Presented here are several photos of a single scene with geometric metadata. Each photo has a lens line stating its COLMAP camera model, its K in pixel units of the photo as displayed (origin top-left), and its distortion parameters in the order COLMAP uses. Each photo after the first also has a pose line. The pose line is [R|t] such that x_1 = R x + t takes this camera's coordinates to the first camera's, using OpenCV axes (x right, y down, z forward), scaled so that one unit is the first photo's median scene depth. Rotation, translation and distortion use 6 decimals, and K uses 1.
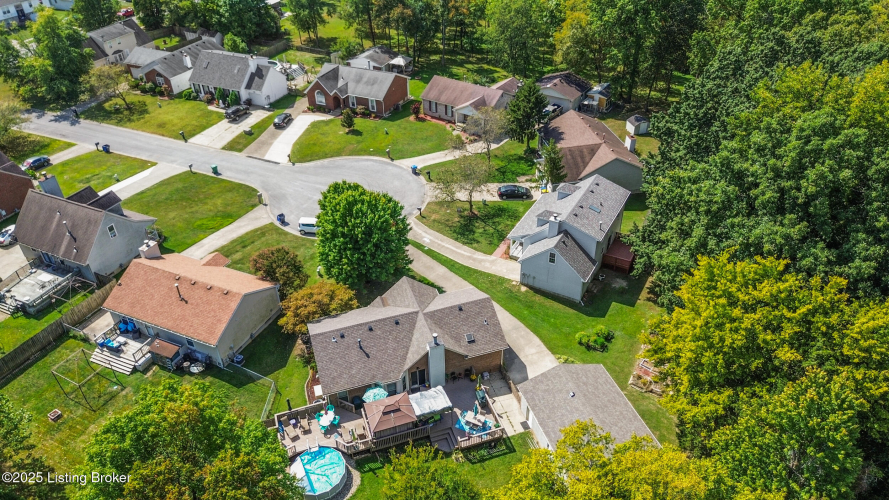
lens RADIAL K [[640.5, 0, 442.8], [0, 640.5, 246.5], [0, 0, 1]] dist [0.082126, -0.086018]
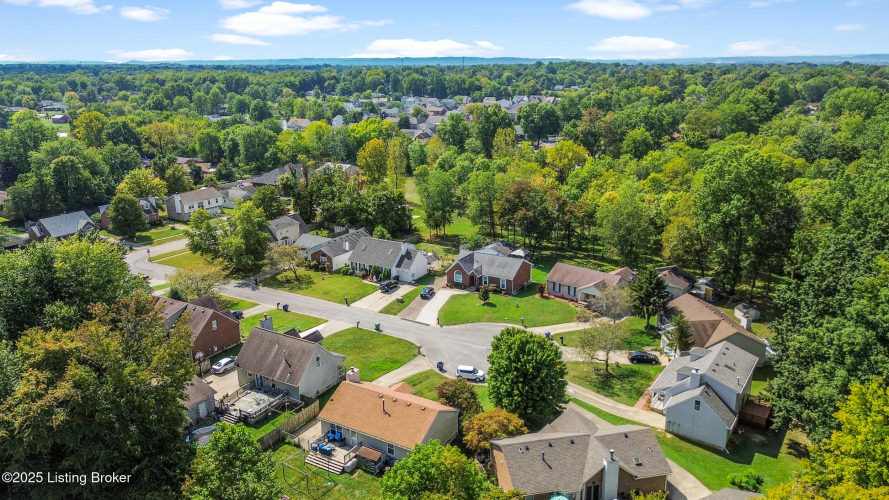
lens RADIAL K [[640.5, 0, 442.8], [0, 640.5, 246.5], [0, 0, 1]] dist [0.082126, -0.086018]
pose [[0.994635, 0.041075, -0.094947, -0.138690], [-0.069287, 0.946034, -0.316573, 0.113720], [0.076820, 0.321453, 0.943804, -0.156646]]
